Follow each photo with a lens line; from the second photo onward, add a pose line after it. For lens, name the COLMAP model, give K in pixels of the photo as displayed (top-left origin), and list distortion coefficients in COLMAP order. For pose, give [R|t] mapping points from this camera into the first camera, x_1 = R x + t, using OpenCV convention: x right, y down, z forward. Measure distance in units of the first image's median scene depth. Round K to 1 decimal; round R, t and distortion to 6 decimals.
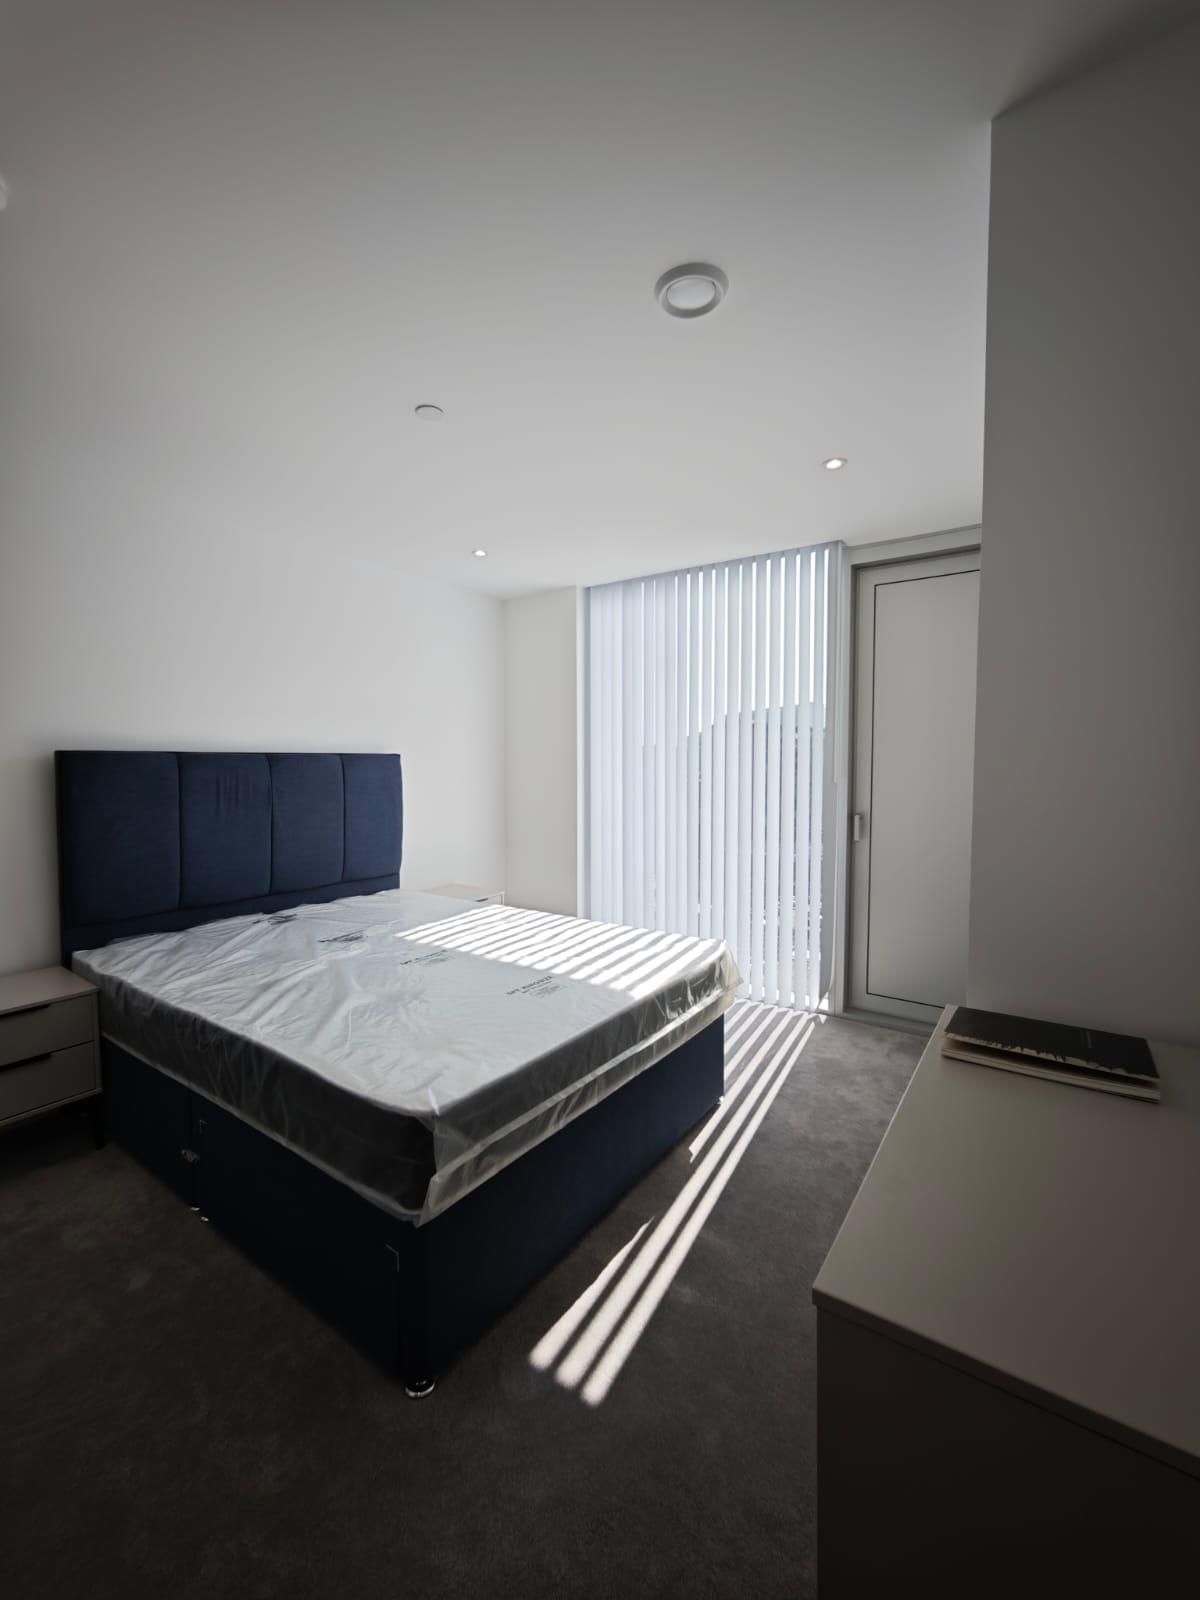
lens RADIAL K [[656.3, 0, 589.7], [0, 656.3, 795.7], [0, 0, 1]] dist [0.002143, -0.000801]
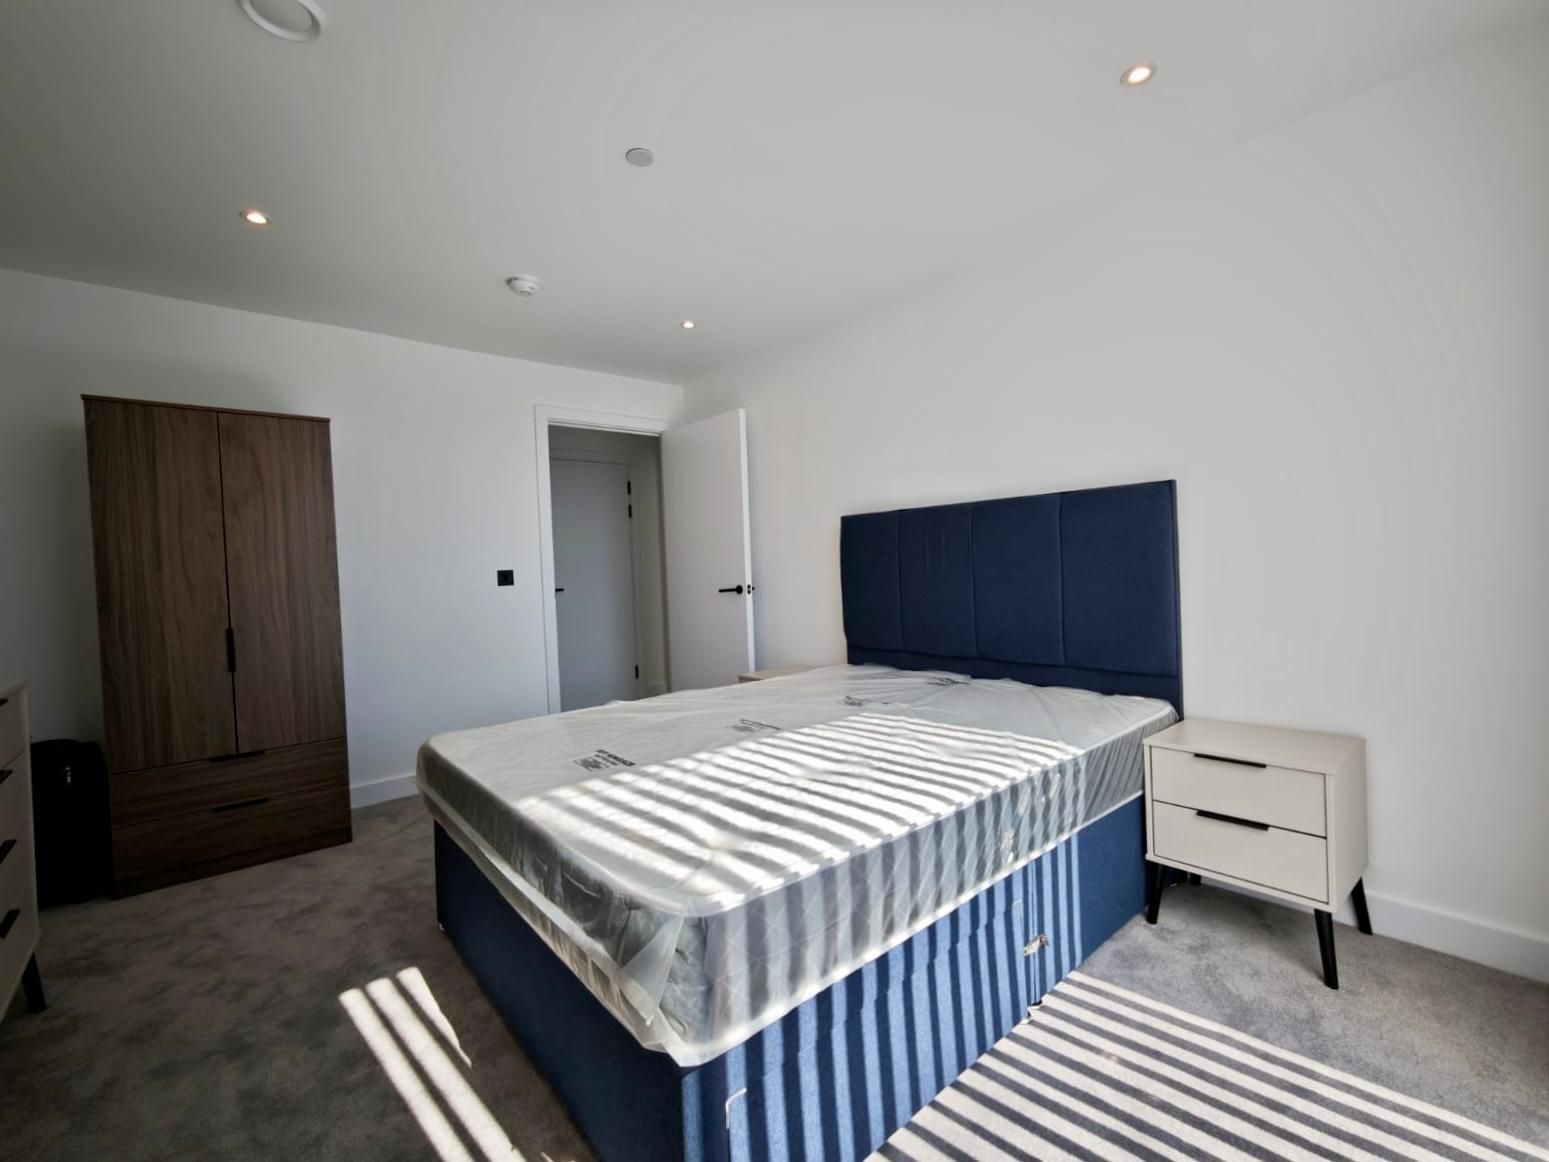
lens RADIAL K [[635.4, 0, 774.5], [0, 635.4, 581.0], [0, 0, 1]] dist [0.002143, -0.000801]
pose [[-0.227606, 0.016353, -0.973616, 0.668144], [0.004157, 0.999866, 0.015823, 0.036725], [0.973745, -0.000446, -0.227643, 1.357901]]
